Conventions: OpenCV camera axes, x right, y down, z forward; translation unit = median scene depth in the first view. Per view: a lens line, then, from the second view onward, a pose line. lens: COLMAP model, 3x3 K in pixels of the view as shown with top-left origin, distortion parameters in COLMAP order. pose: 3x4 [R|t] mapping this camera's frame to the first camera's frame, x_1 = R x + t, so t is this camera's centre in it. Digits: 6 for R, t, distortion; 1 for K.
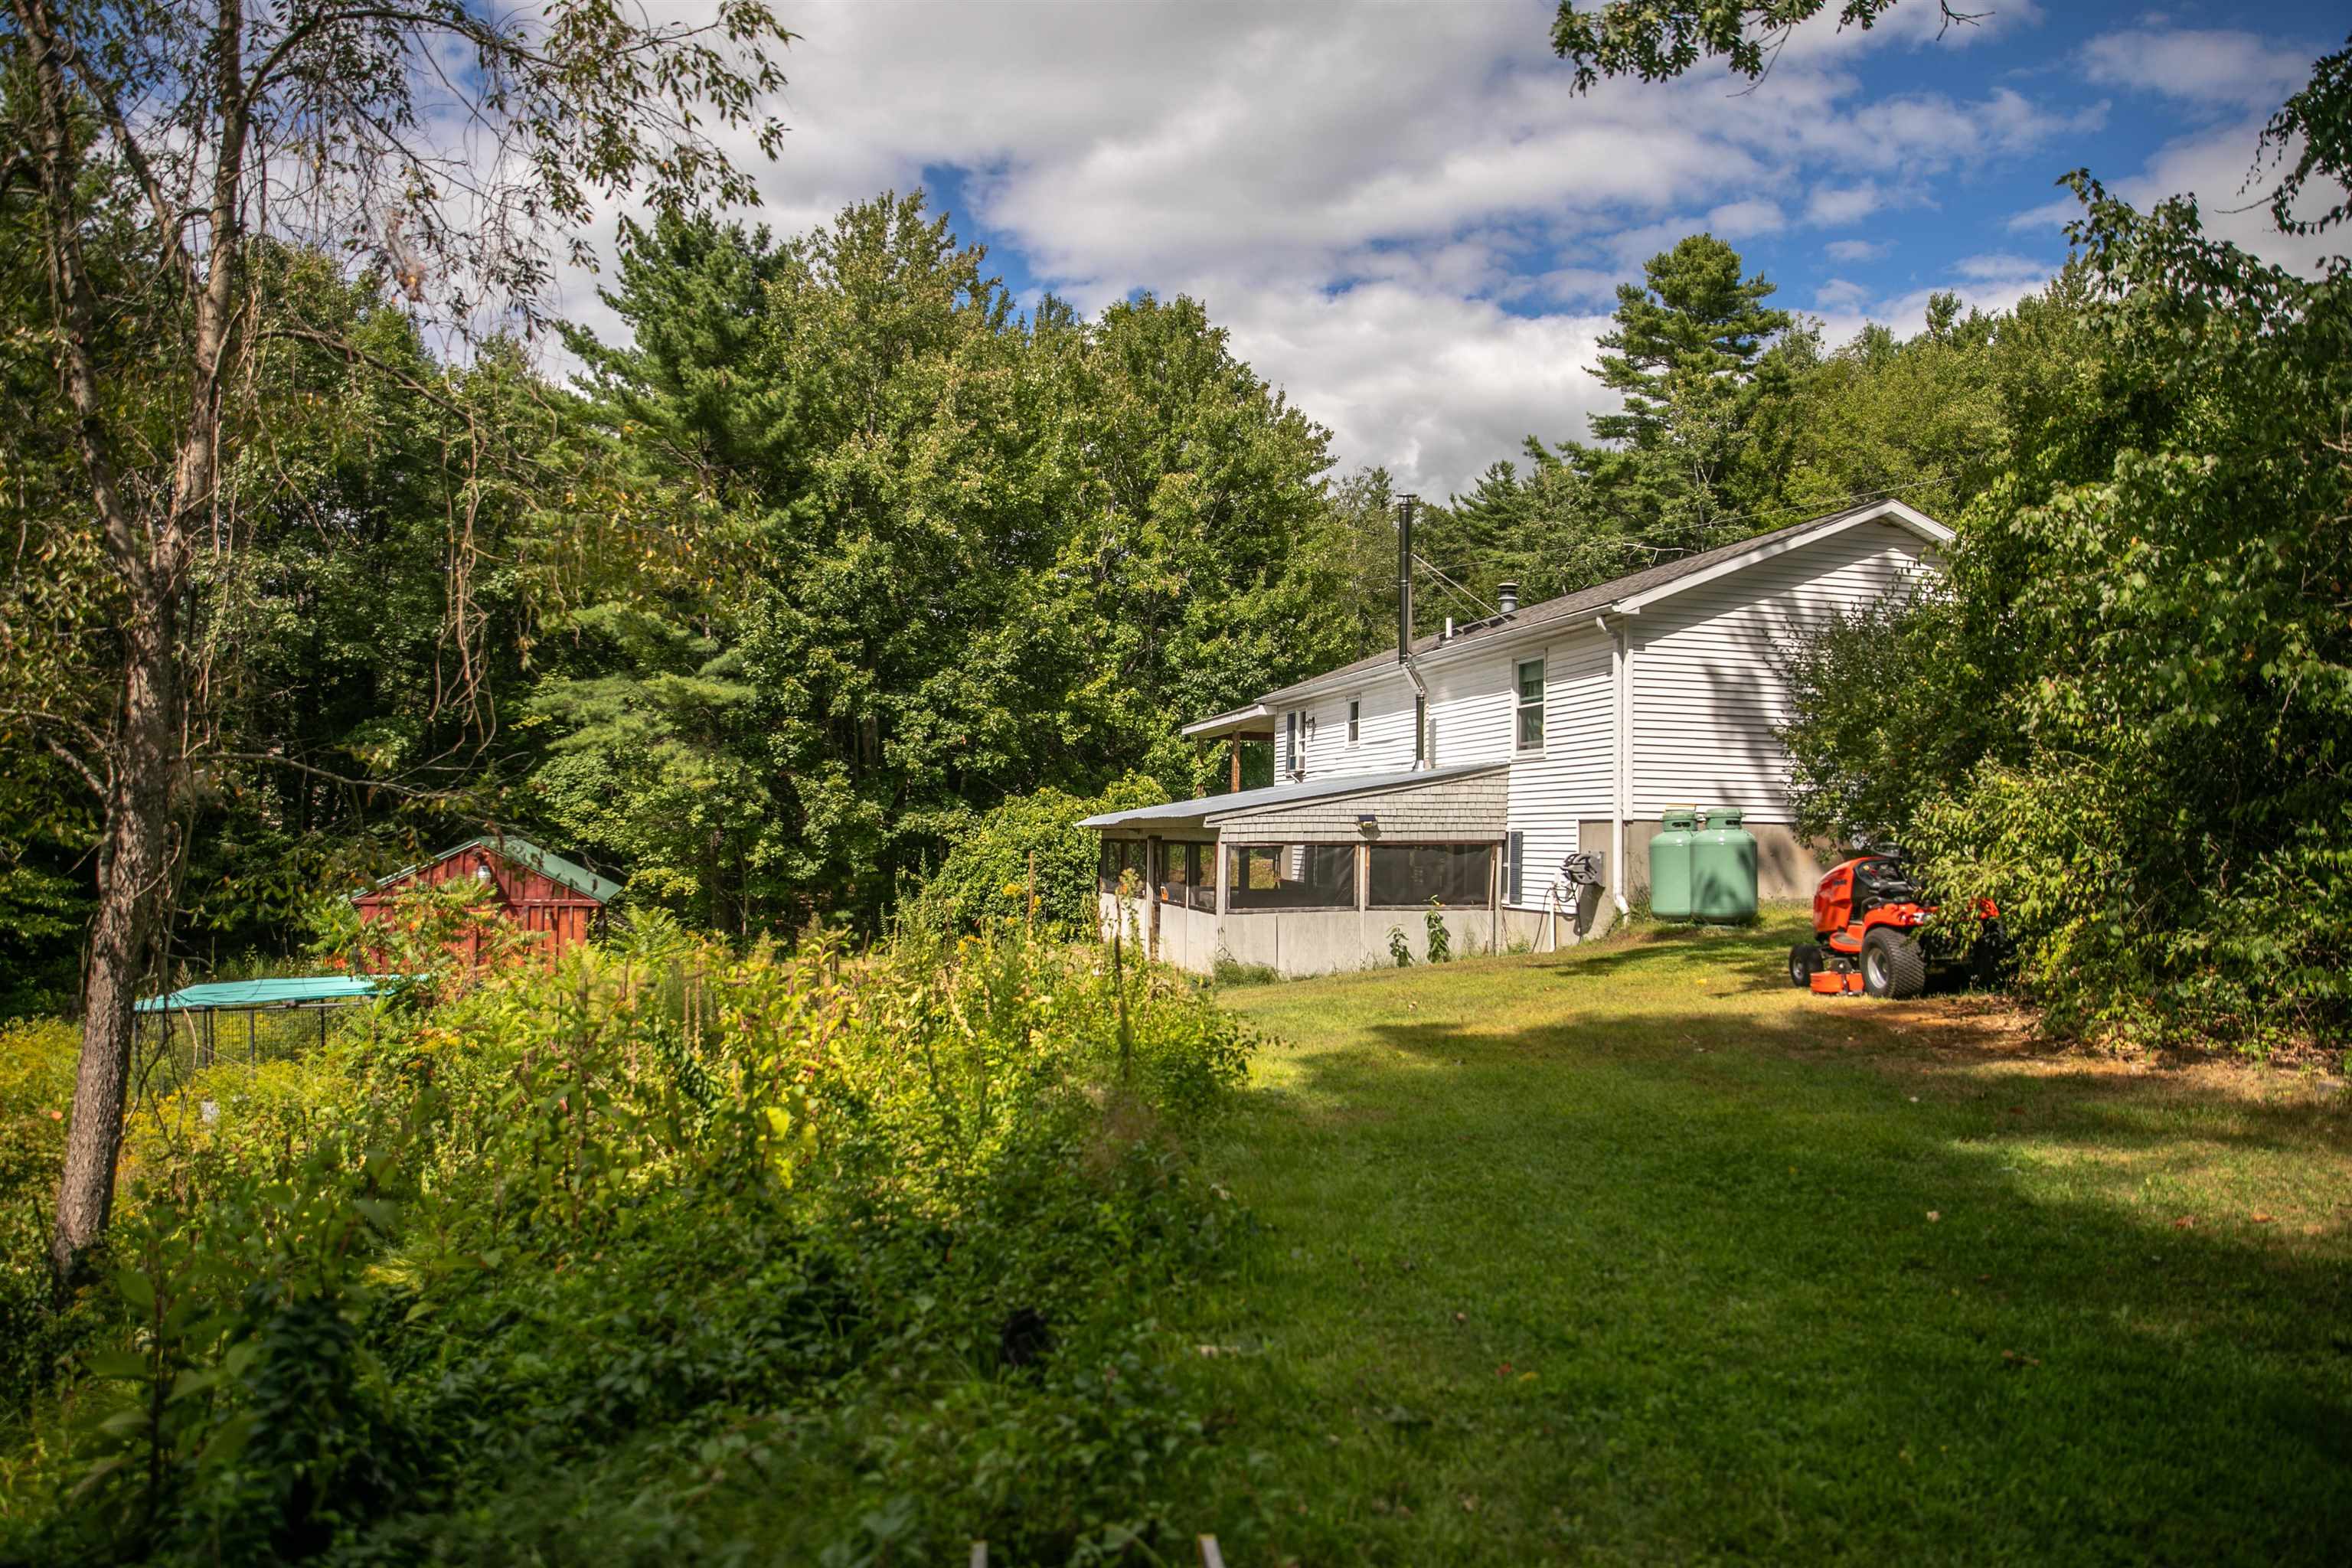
lens RADIAL K [[1620.0, 0, 1183.6], [0, 1620.0, 786.9], [0, 0, 1]] dist [-0.100644, 0.077310]
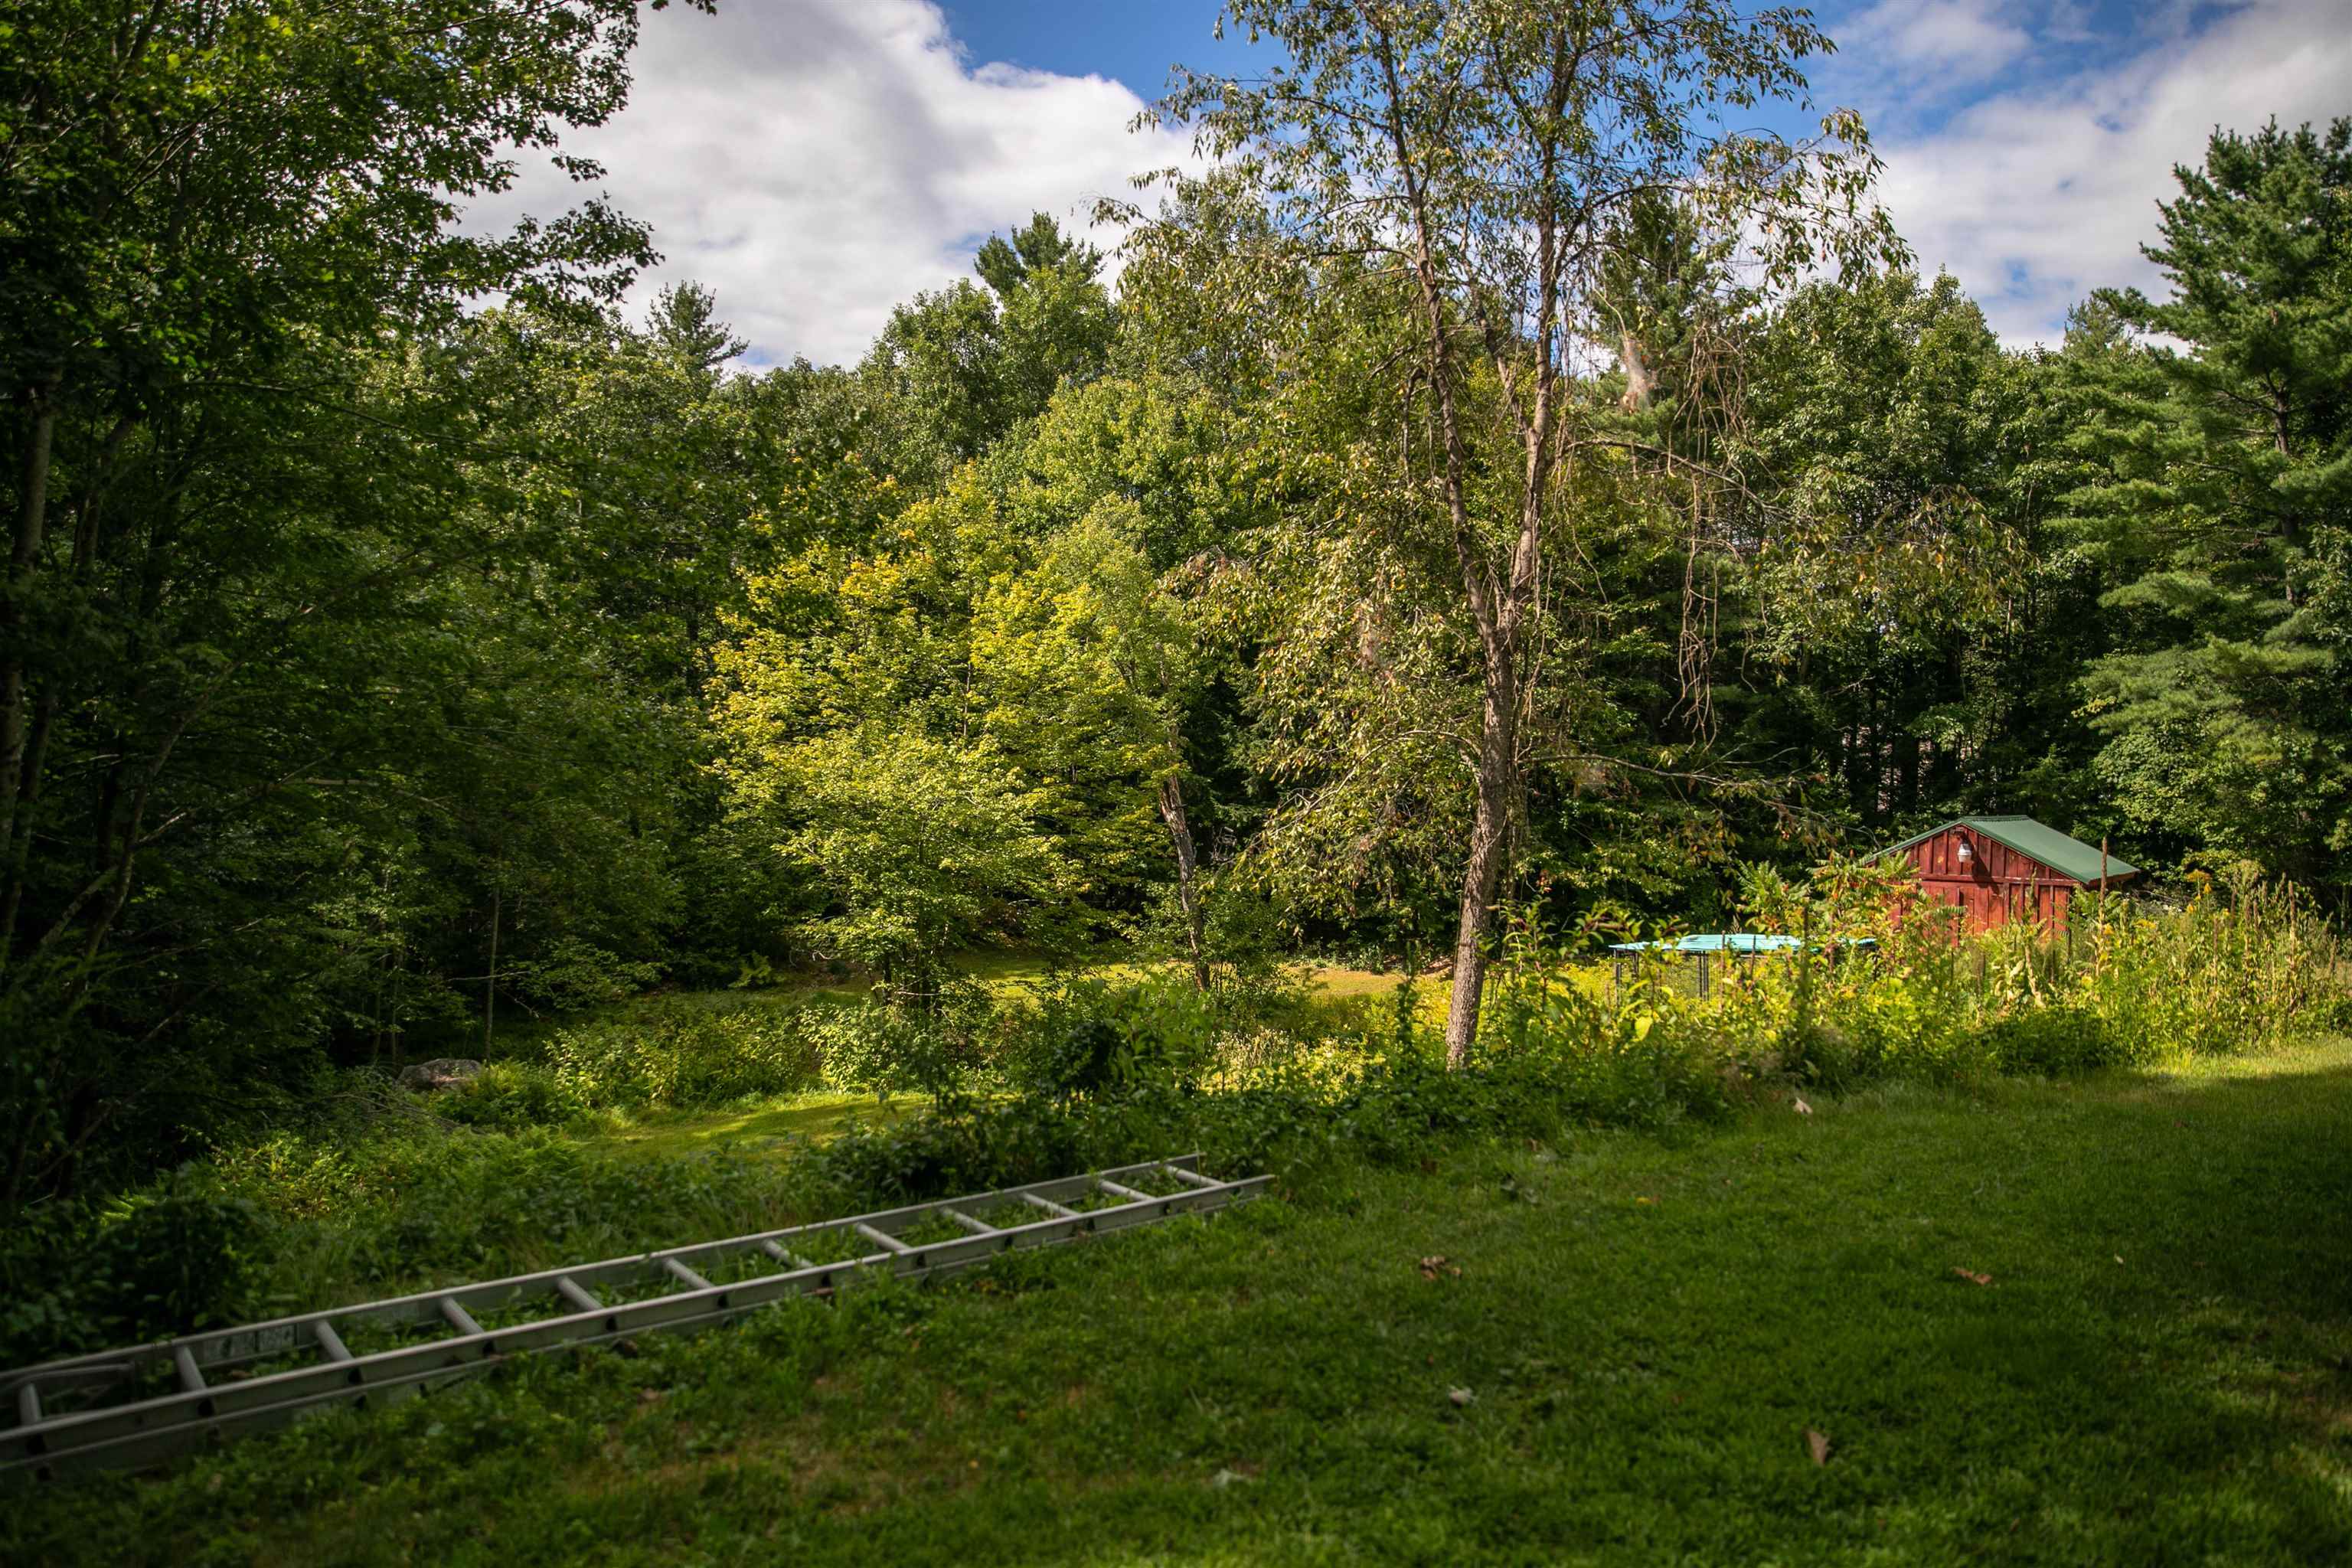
lens RADIAL K [[1620.0, 0, 1159.1], [0, 1620.0, 771.5], [0, 0, 1]] dist [-0.100644, 0.077310]
pose [[0.537362, -0.011854, -0.843268, 0.239183], [0.016134, 0.999863, -0.003774, -0.004890], [0.843197, -0.011577, 0.537480, -0.029763]]
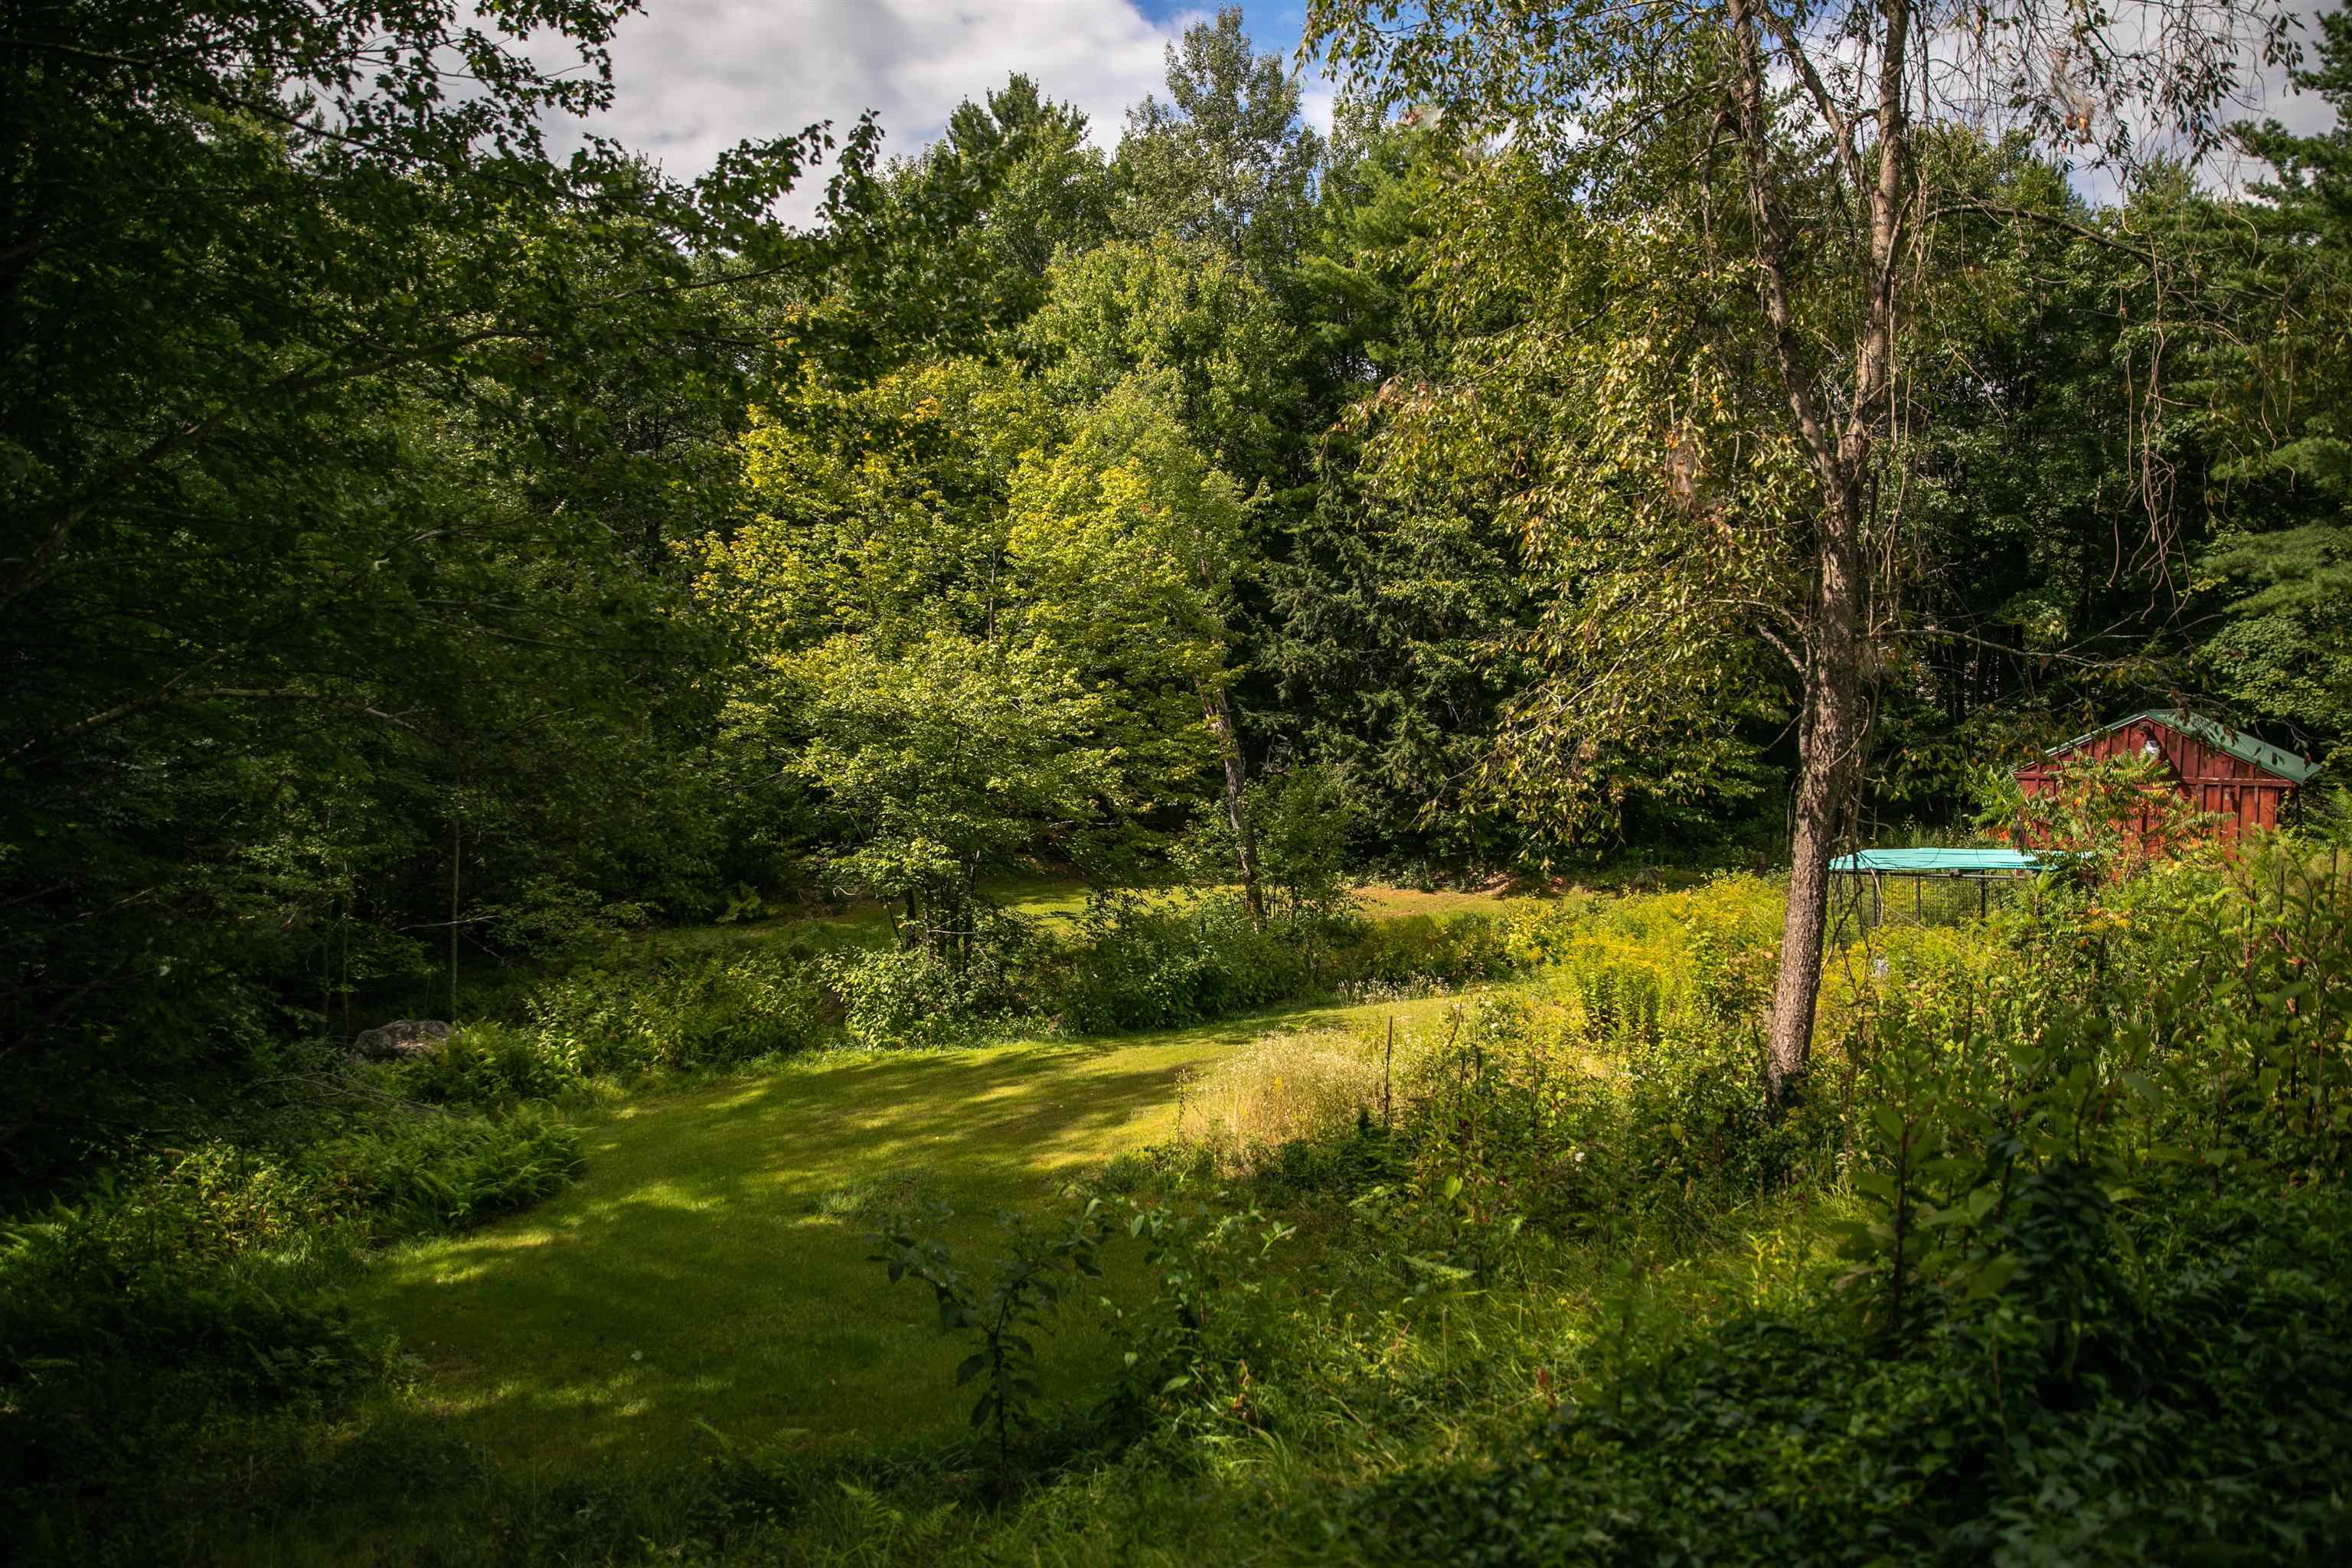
lens RADIAL K [[1620.0, 0, 1168.5], [0, 1620.0, 782.5], [0, 0, 1]] dist [-0.100644, 0.077310]
pose [[0.569574, 0.029550, -0.821409, -0.009762], [0.033039, 0.997723, 0.058802, 0.000855], [0.821276, -0.060630, 0.567300, -0.004281]]
